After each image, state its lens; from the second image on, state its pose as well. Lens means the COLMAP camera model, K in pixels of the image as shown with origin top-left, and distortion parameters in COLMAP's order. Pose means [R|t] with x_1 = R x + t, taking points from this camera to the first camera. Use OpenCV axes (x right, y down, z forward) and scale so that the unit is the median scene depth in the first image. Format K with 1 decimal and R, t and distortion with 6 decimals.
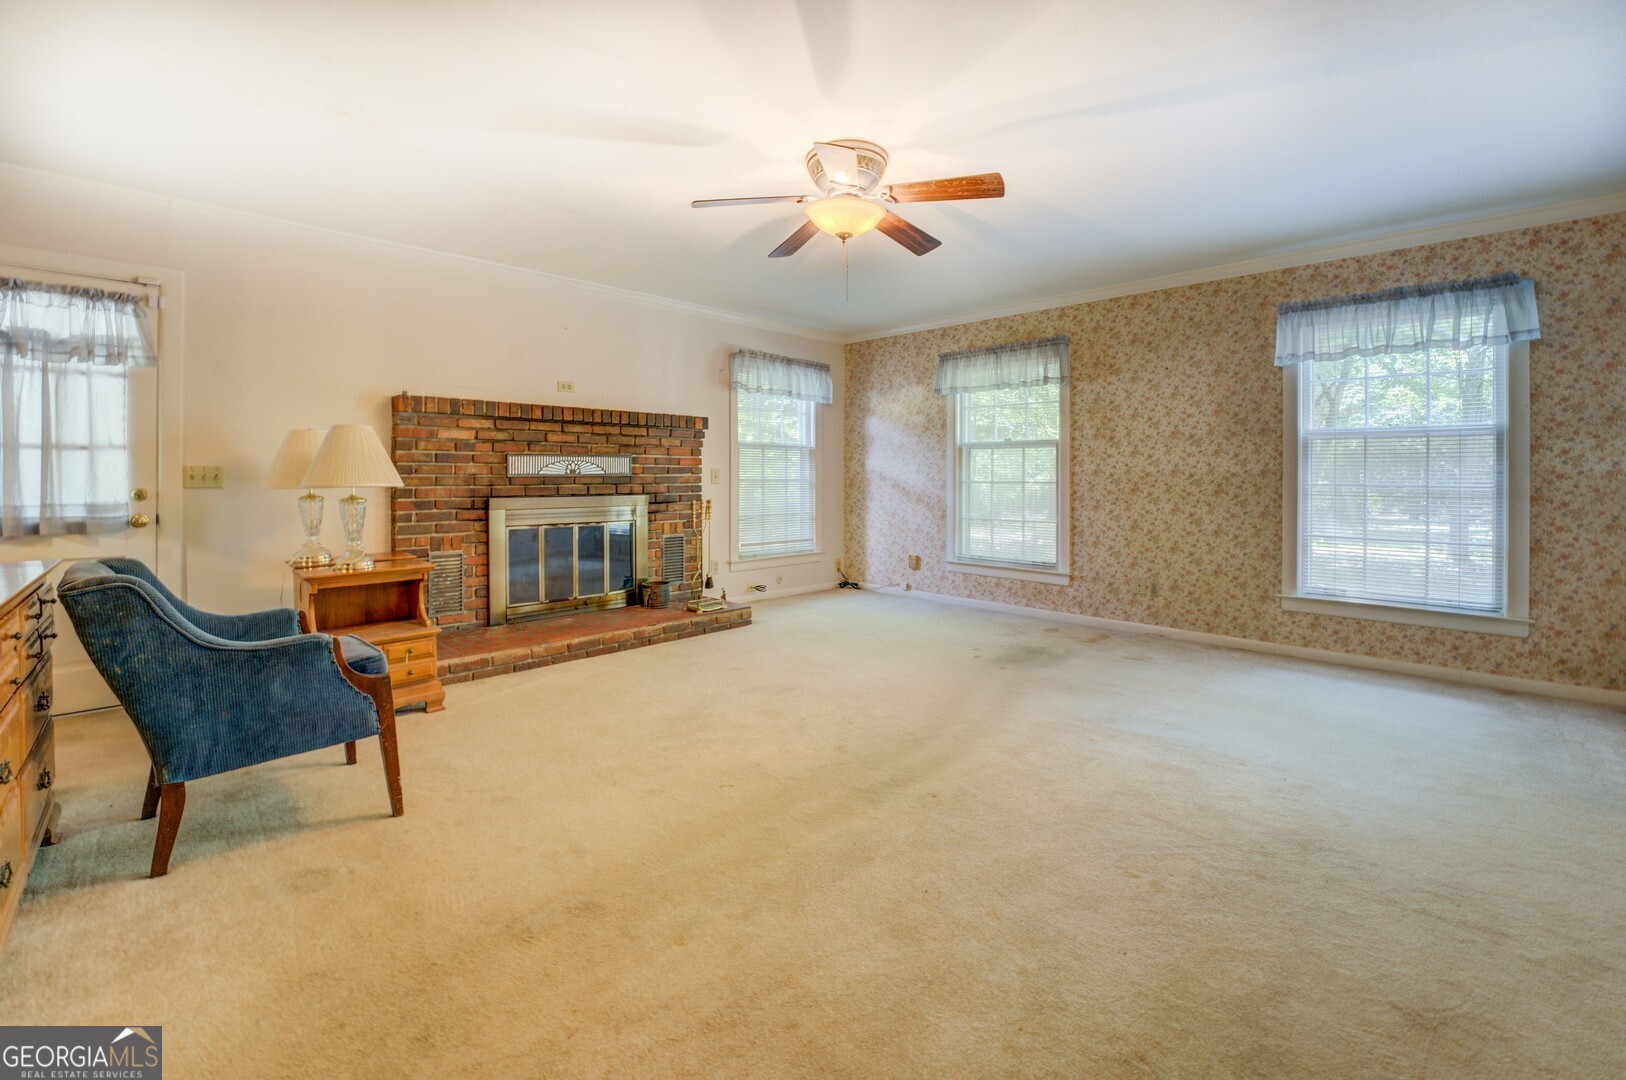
lens RADIAL K [[695.1, 0, 825.3], [0, 695.1, 478.1], [0, 0, 1]] dist [-0.015157, 0.000458]
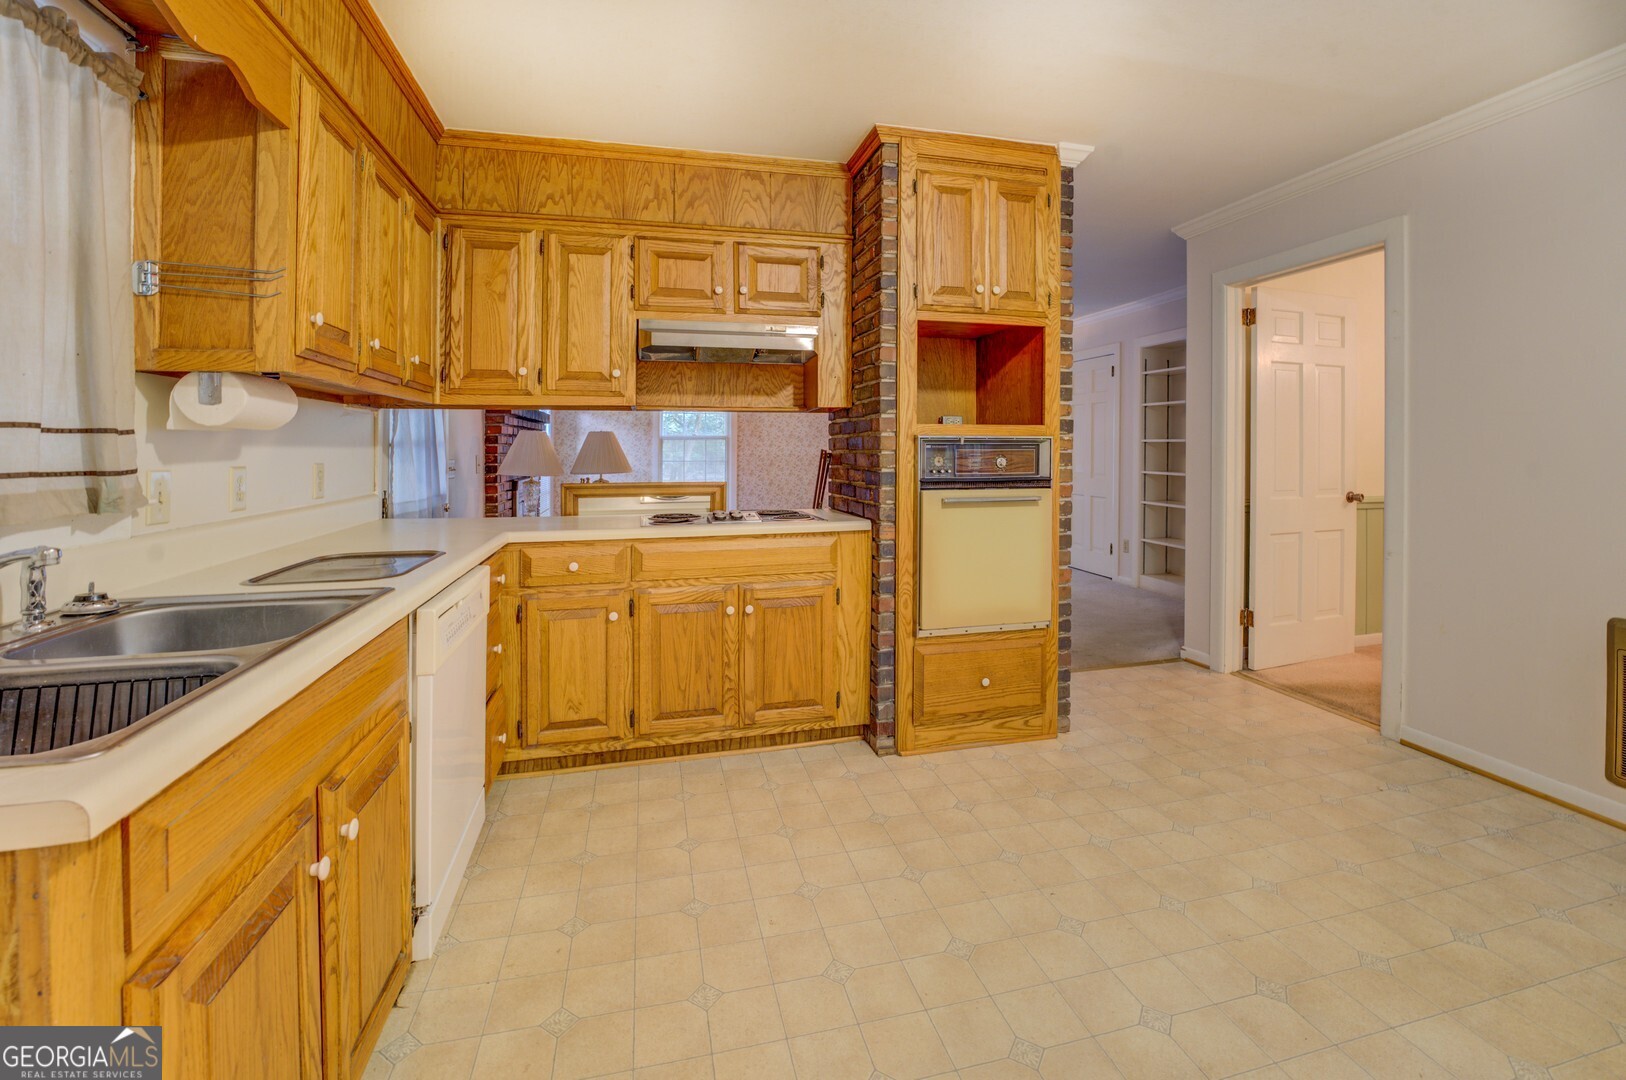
lens RADIAL K [[700.3, 0, 807.8], [0, 700.3, 449.7], [0, 0, 1]] dist [-0.026236, 0.003902]
pose [[0.528417, -0.000187, 0.848985, -1.262403], [0.001892, 0.999998, -0.000957, -0.022961], [-0.848983, 0.002112, 0.528417, -0.116869]]
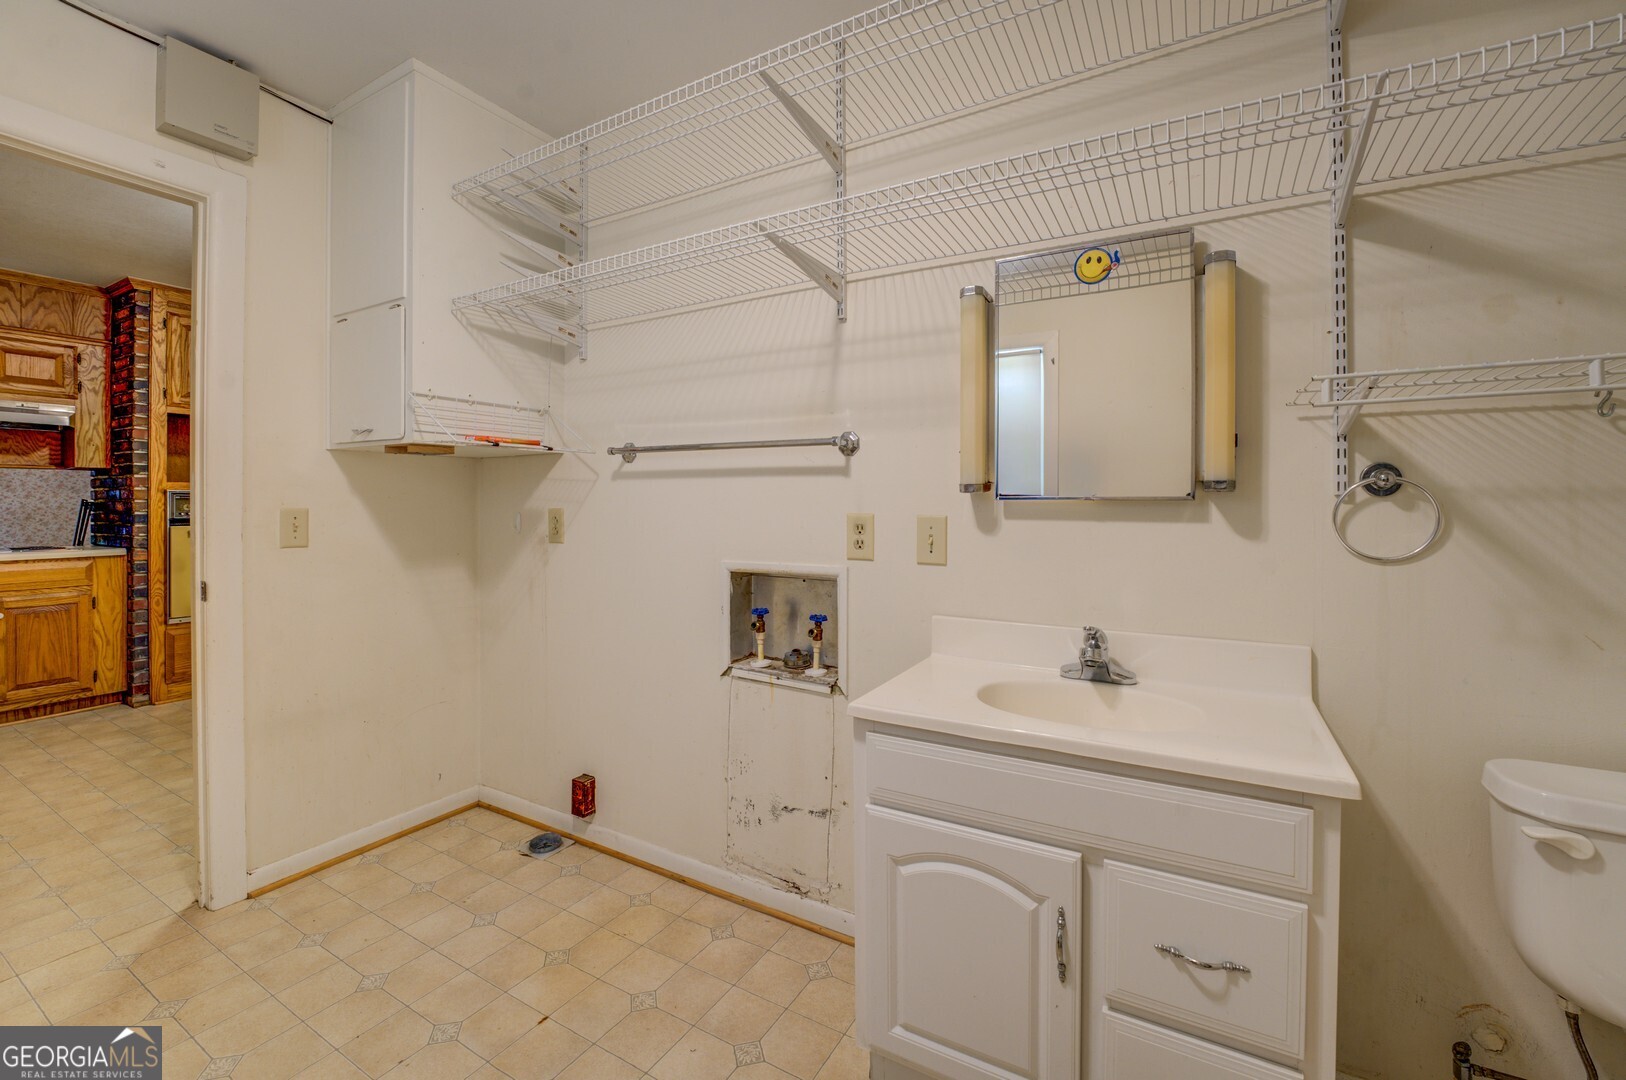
lens RADIAL K [[700.3, 0, 836.0], [0, 700.3, 515.3], [0, 0, 1]] dist [-0.026236, 0.003902]
pose [[-0.255500, -0.012174, 0.966732, -1.823927], [-0.002016, 0.999925, 0.012059, -0.014431], [-0.966807, 0.001133, -0.255506, -0.520837]]
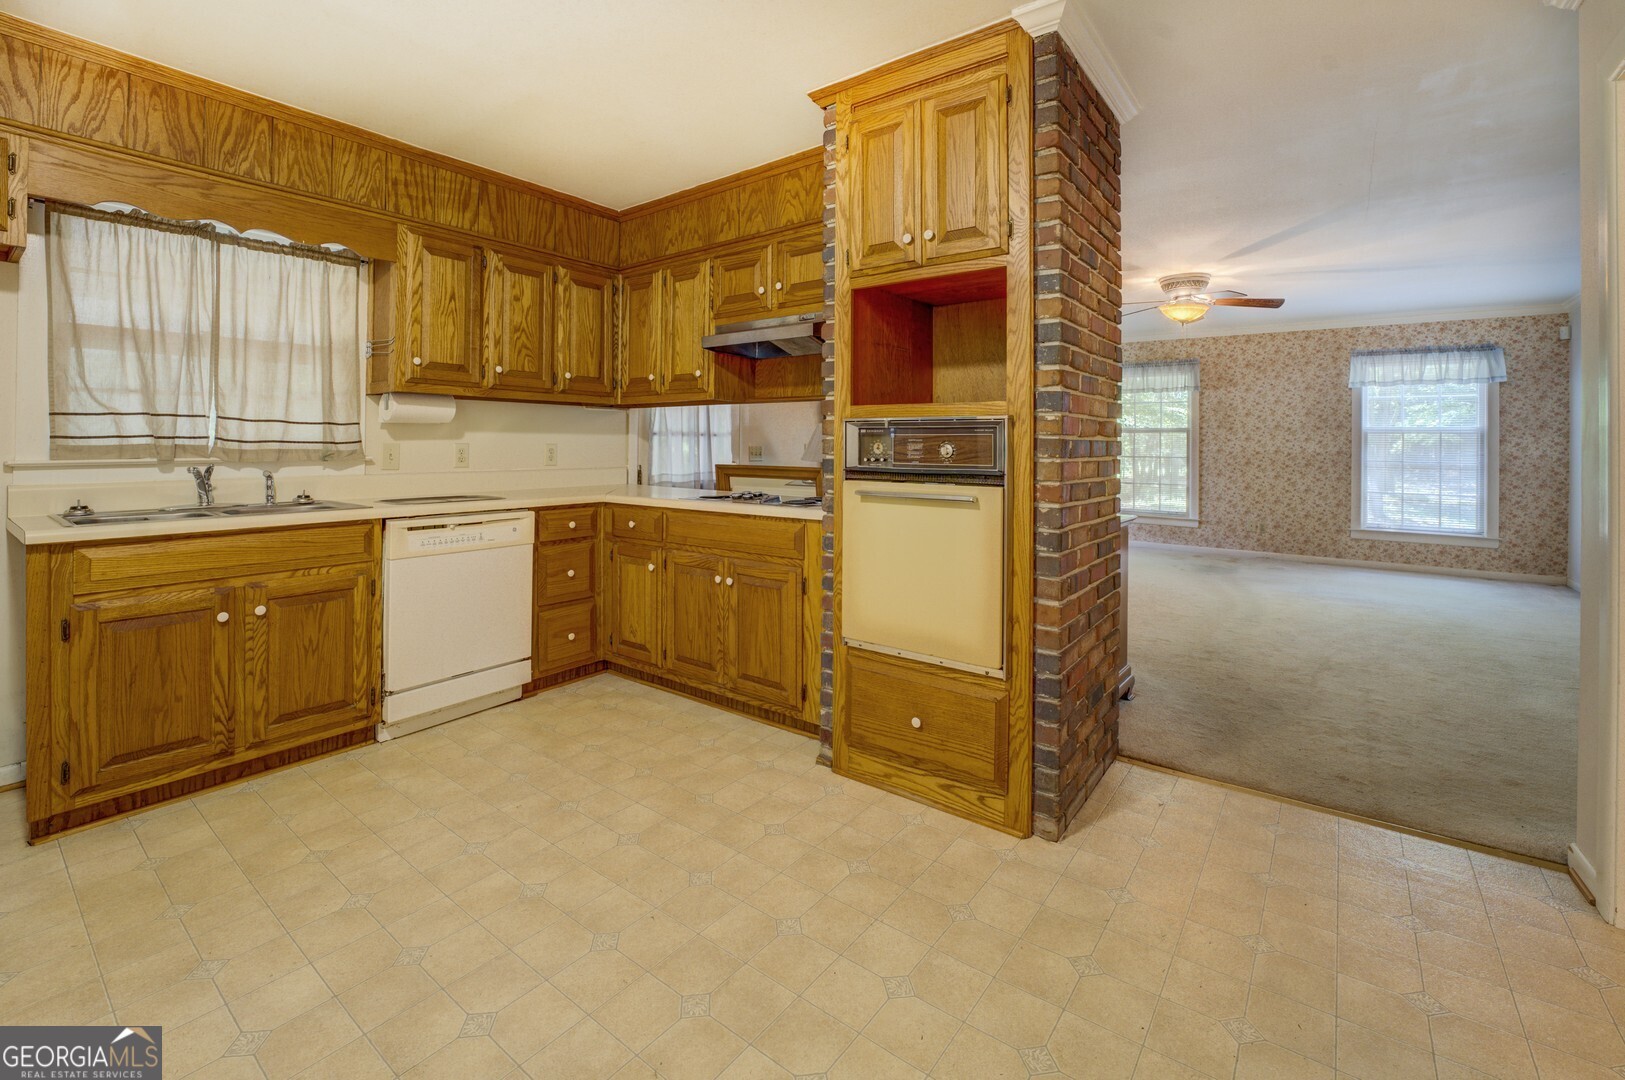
lens RADIAL K [[699.8, 0, 817.7], [0, 699.8, 439.0], [0, 0, 1]] dist [-0.026236, 0.003902]
pose [[0.992636, 0.010038, 0.120720, -0.746241], [-0.008952, 0.999914, -0.009535, -0.013988], [-0.120805, 0.008384, 0.992641, -0.436533]]
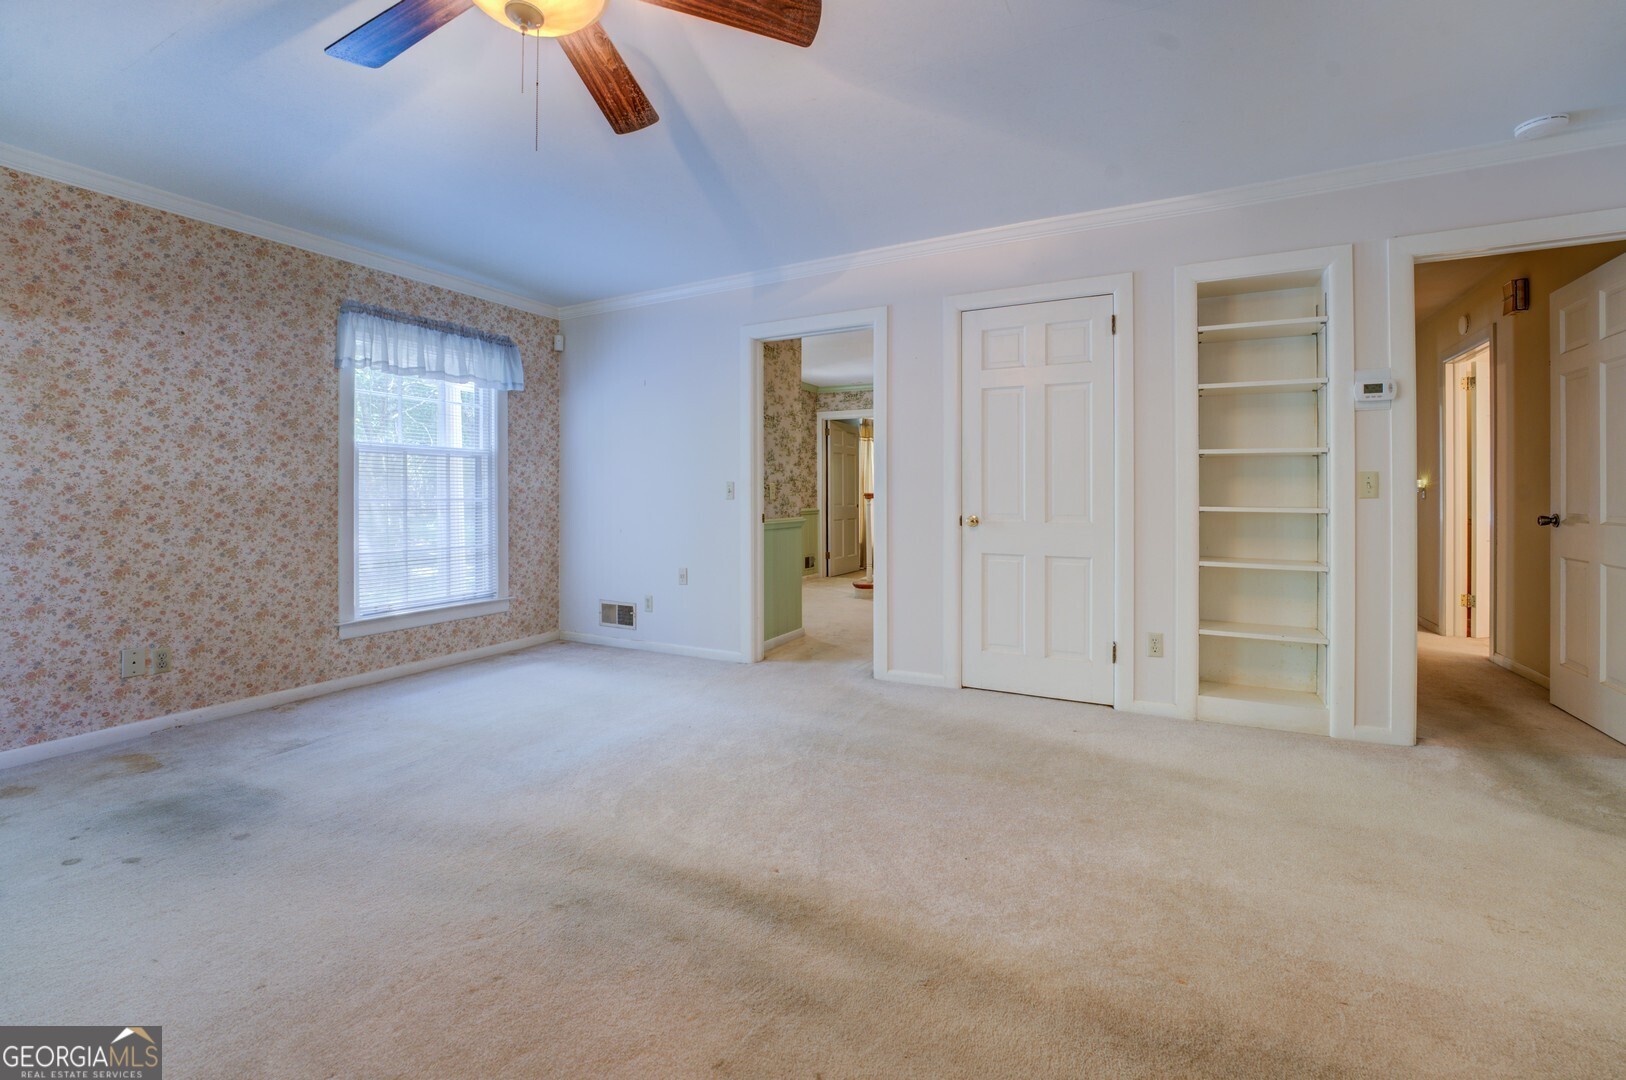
lens RADIAL K [[700.3, 0, 827.2], [0, 700.3, 491.8], [0, 0, 1]] dist [-0.026236, 0.003902]
pose [[-0.299741, 0.000147, 0.954021, -0.368278], [0.003789, 0.999992, 0.001036, 0.000089], [-0.954013, 0.003926, -0.299739, 0.640524]]
